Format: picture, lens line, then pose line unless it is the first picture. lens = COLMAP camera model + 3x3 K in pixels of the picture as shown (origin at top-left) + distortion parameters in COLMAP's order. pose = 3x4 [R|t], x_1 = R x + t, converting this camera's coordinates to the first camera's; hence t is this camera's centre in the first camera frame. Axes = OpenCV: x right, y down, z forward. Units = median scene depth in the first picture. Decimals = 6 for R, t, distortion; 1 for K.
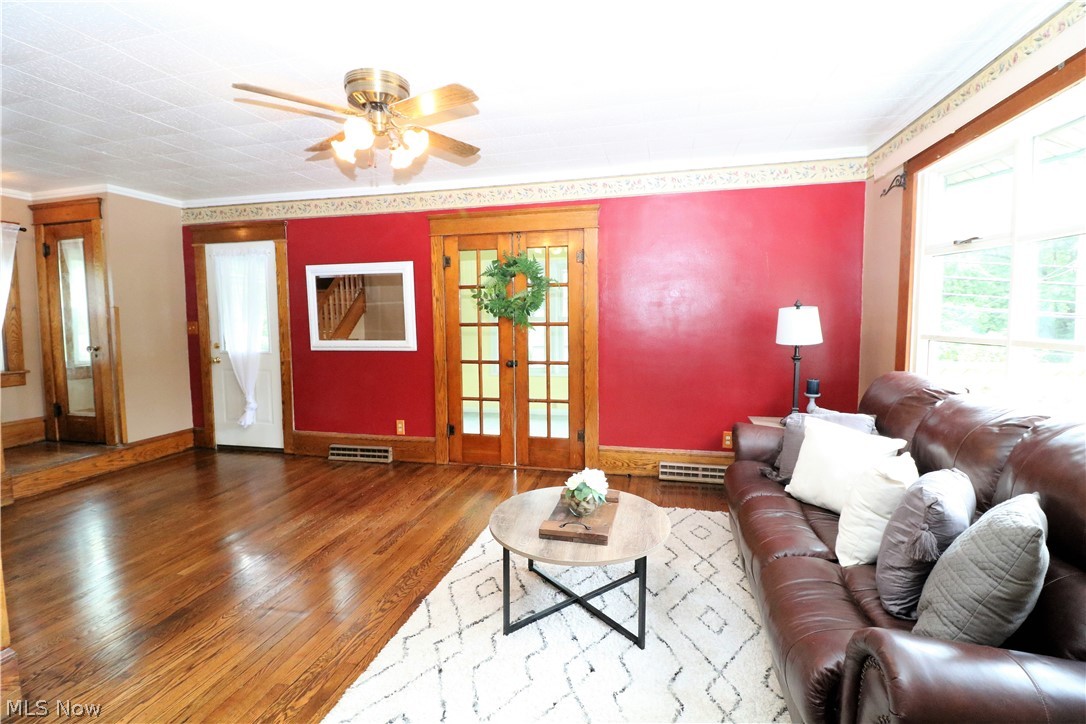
lens RADIAL K [[497.2, 0, 548.8], [0, 497.2, 350.5], [0, 0, 1]] dist [0.000528, -0.014378]
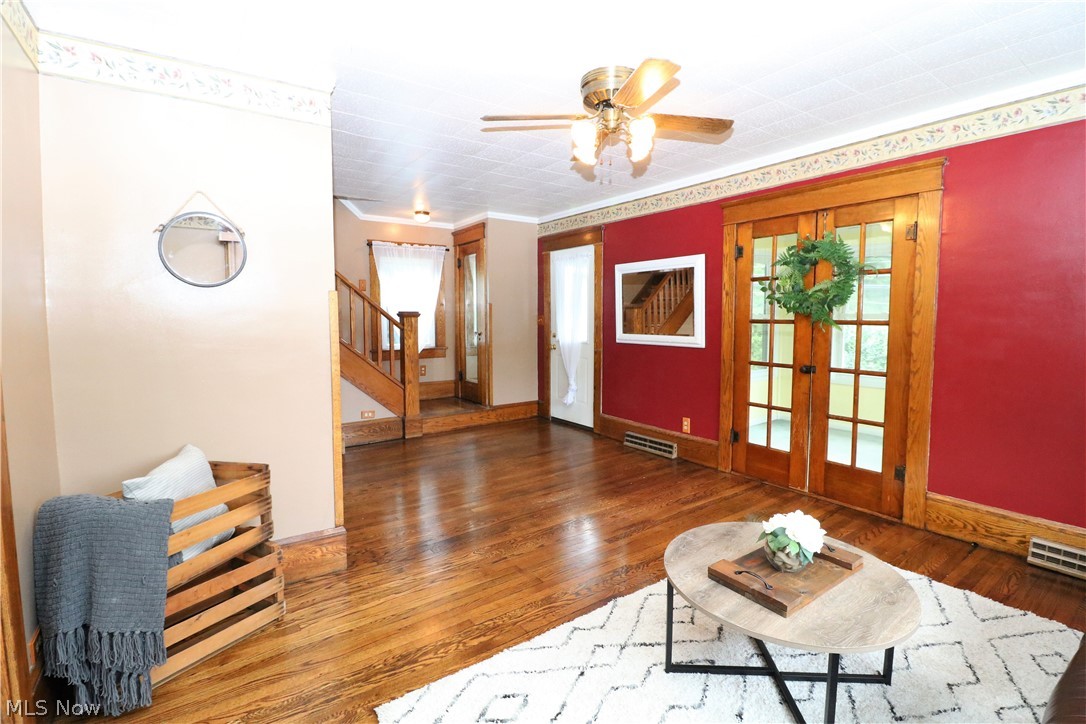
lens RADIAL K [[497.2, 0, 548.8], [0, 497.2, 350.5], [0, 0, 1]] dist [0.000528, -0.014378]
pose [[0.754108, 0.056397, -0.654324, 0.139474], [-0.051223, 0.998322, 0.027012, -0.005138], [0.654750, 0.013146, 0.755731, 0.087934]]
